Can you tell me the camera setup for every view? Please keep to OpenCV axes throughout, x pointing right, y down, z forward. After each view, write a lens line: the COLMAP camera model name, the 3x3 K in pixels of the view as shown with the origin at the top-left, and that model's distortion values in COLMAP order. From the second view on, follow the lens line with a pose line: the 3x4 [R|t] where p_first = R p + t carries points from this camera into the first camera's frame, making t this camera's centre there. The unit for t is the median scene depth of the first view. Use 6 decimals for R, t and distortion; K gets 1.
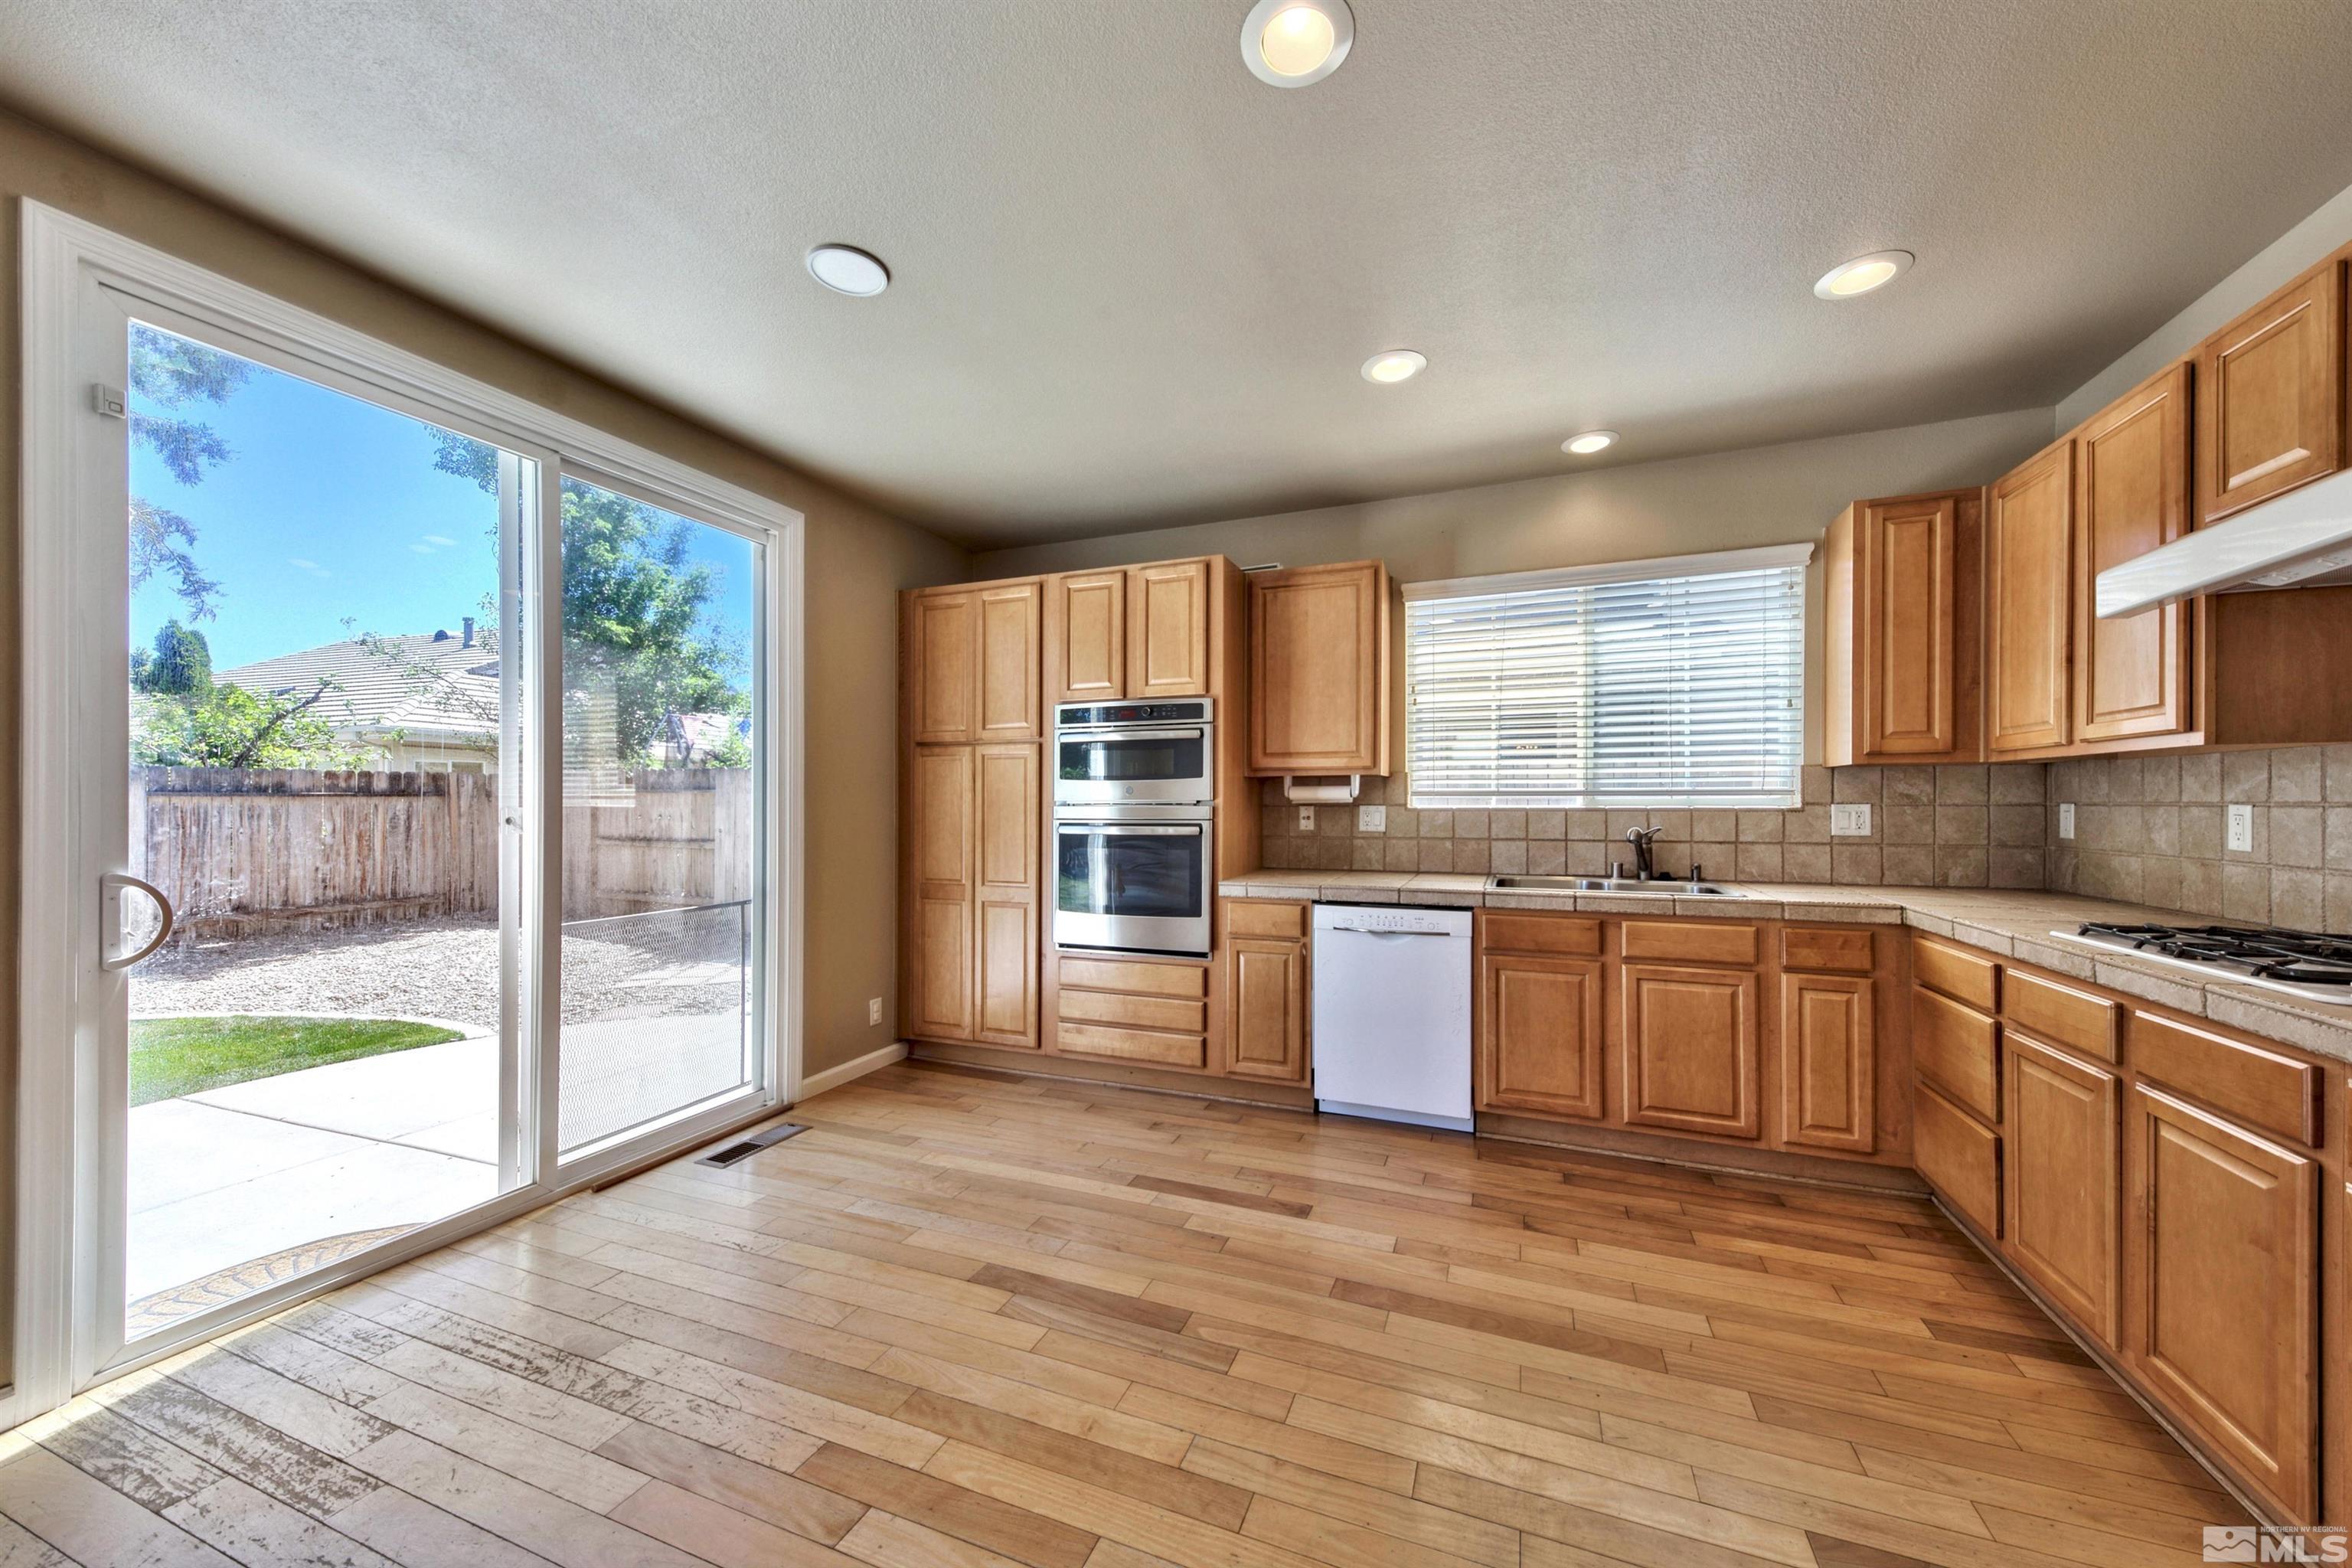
lens RADIAL K [[835.1, 0, 1201.9], [0, 835.1, 802.4], [0, 0, 1]] dist [0.016579, -0.002398]
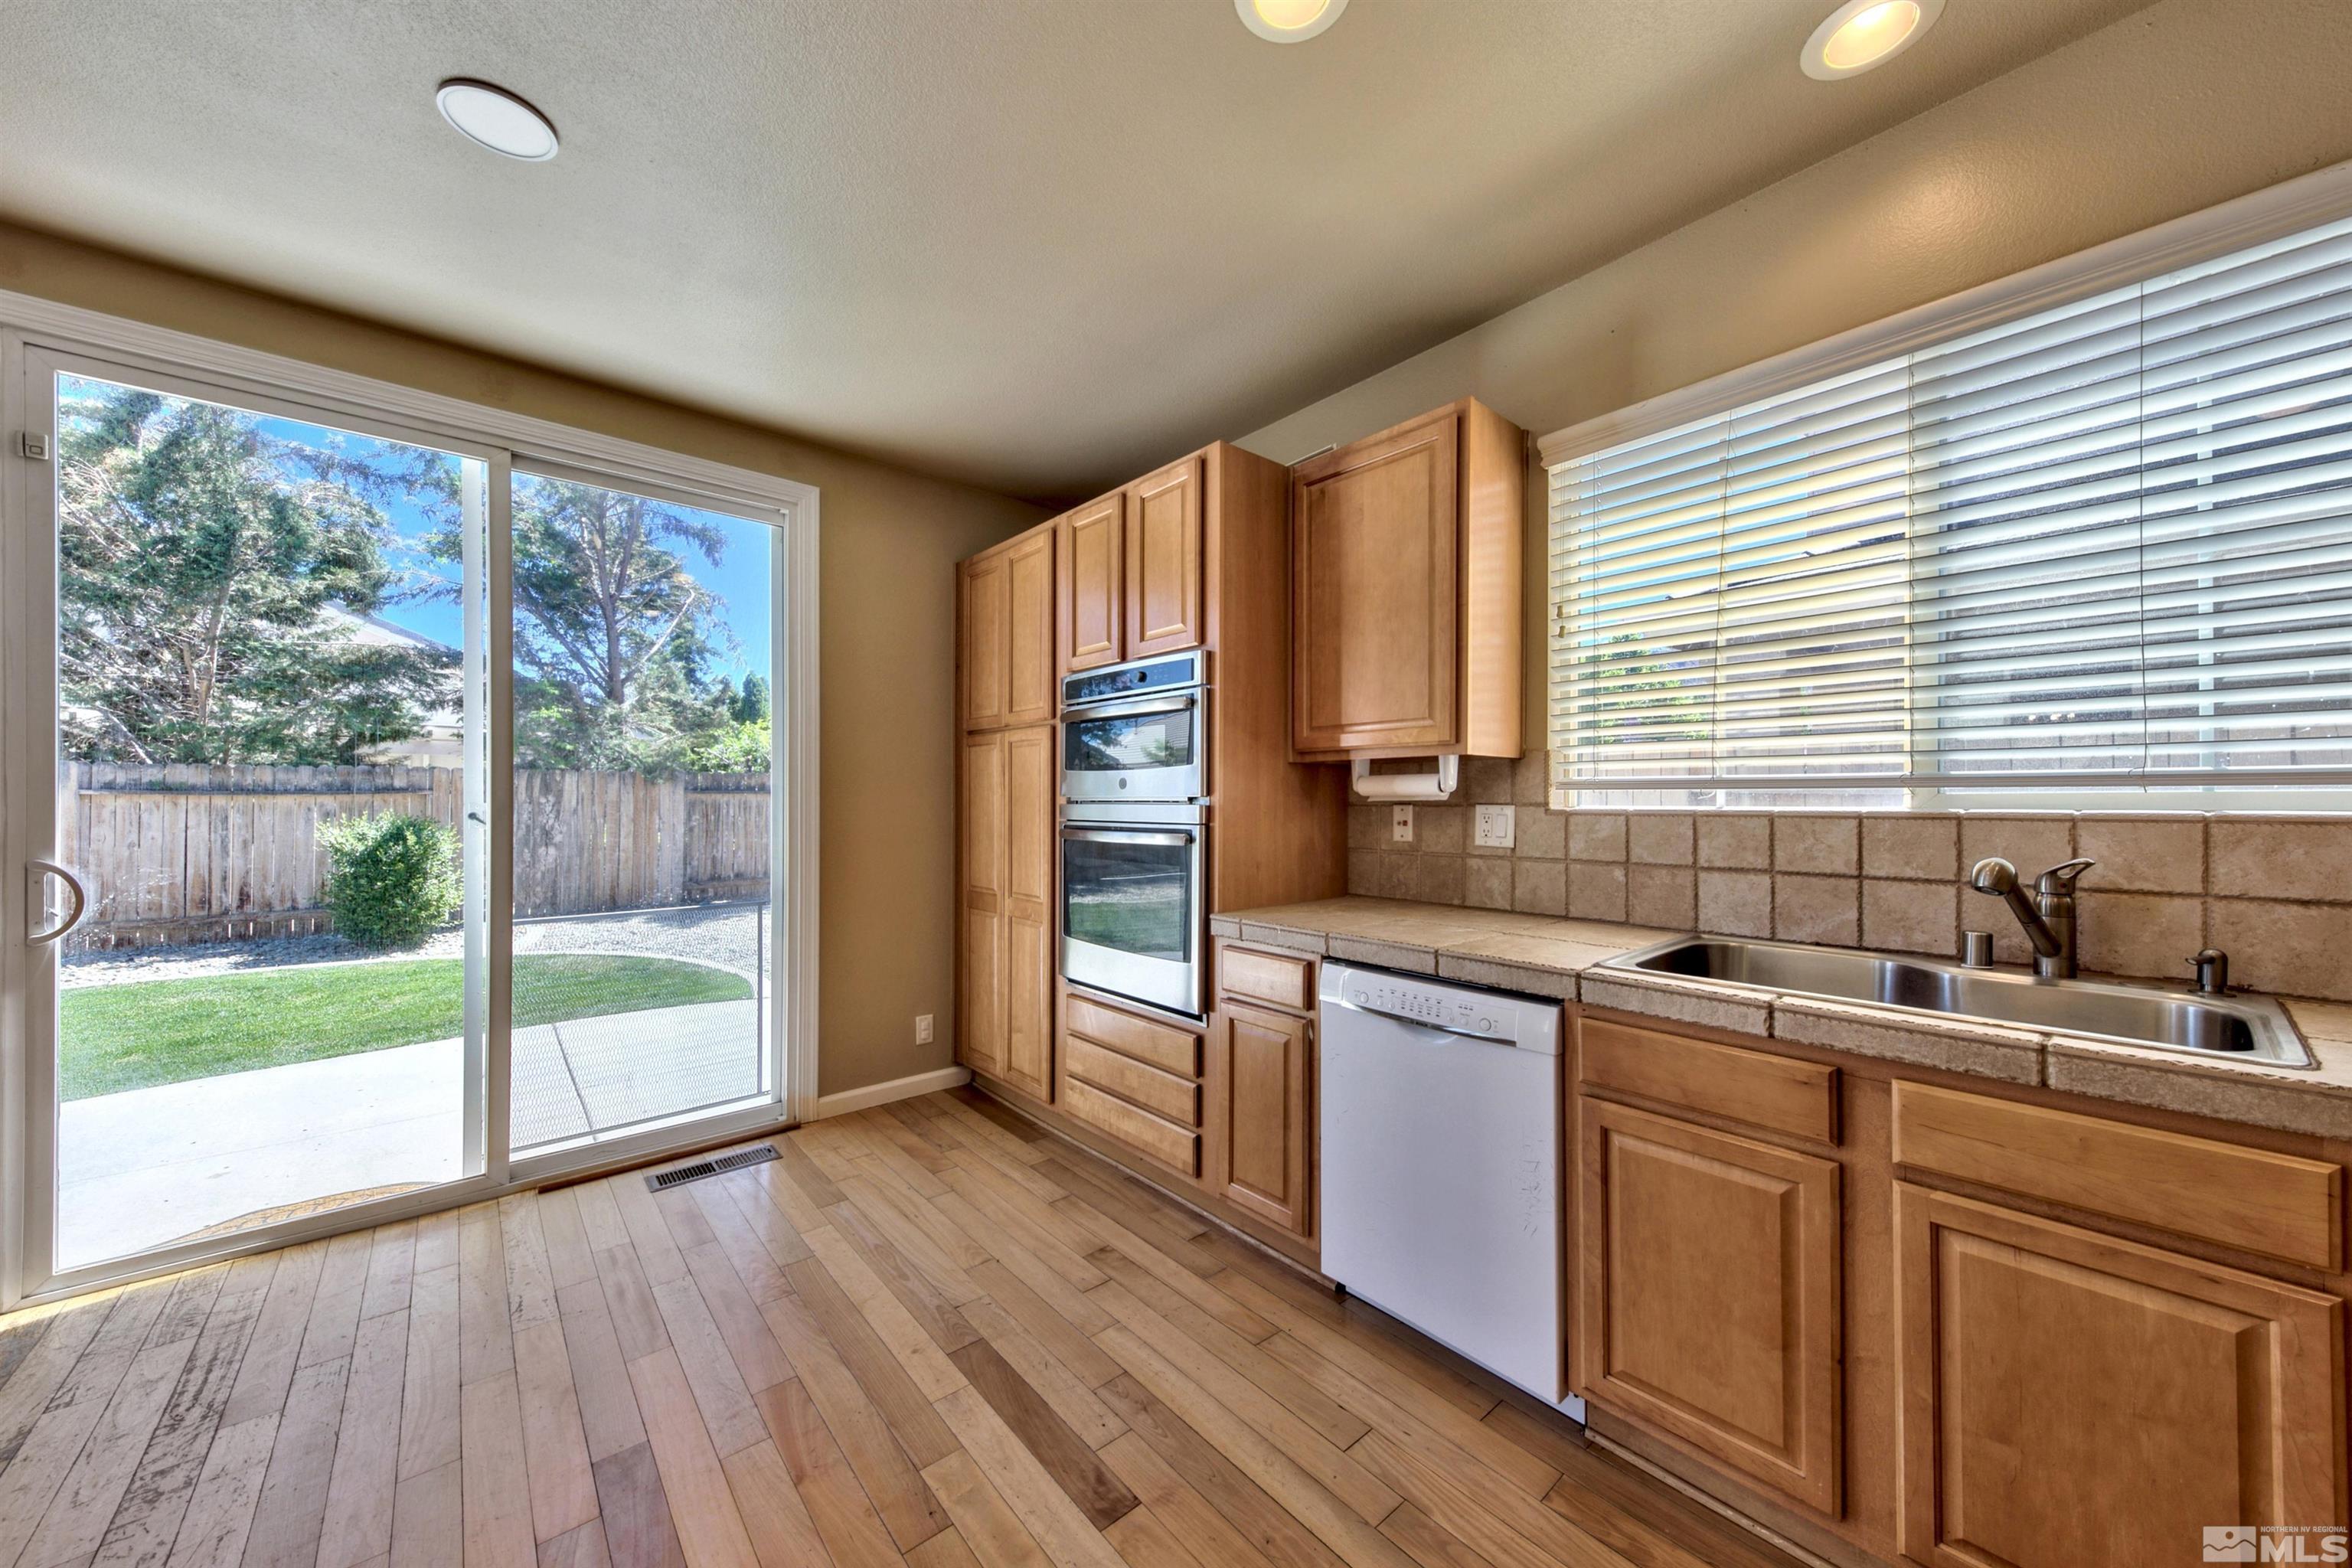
lens RADIAL K [[835.1, 0, 1182.6], [0, 835.1, 796.4], [0, 0, 1]] dist [0.016579, -0.002398]
pose [[0.882899, 0.000226, -0.469564, 0.322982], [-0.001396, 0.999997, -0.002144, -0.001158], [0.469562, 0.002548, 0.882896, 0.376674]]
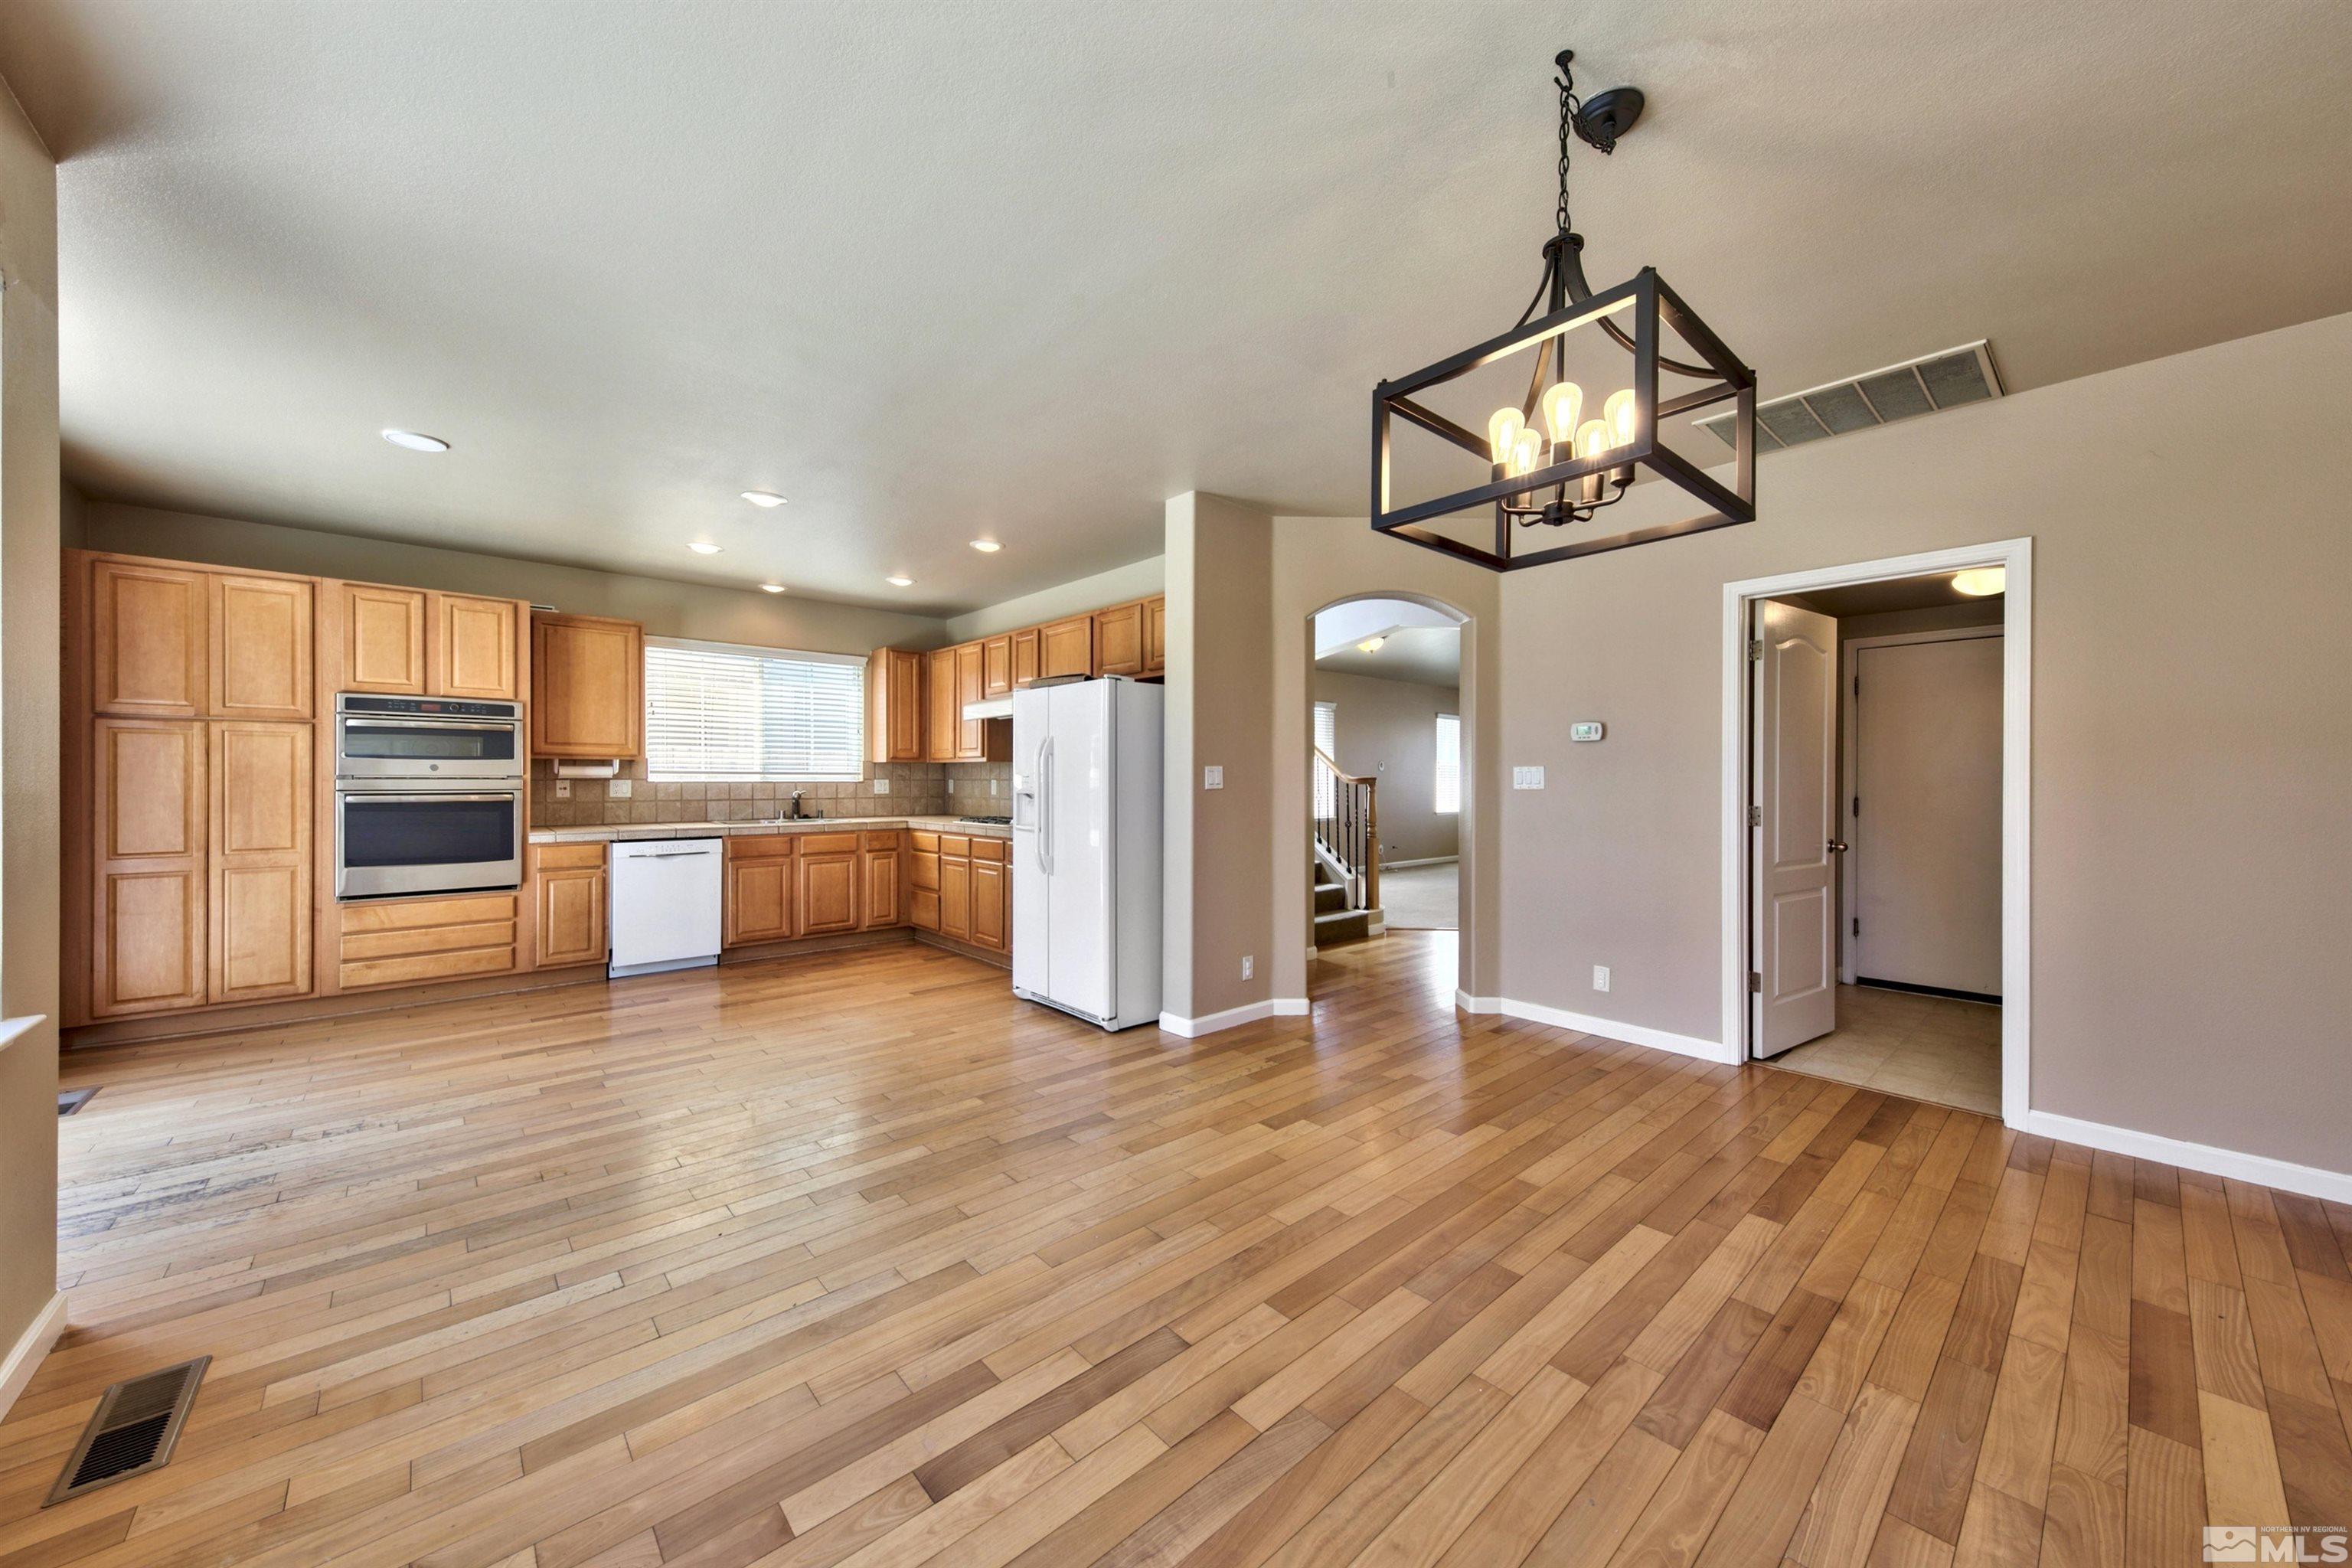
lens RADIAL K [[835.1, 0, 1177.9], [0, 835.1, 784.8], [0, 0, 1]] dist [0.016579, -0.002398]
pose [[0.459636, -0.002597, 0.888103, -0.739103], [-0.003842, 0.999981, 0.004913, 0.001753], [-0.888099, -0.005670, 0.459617, -0.625911]]
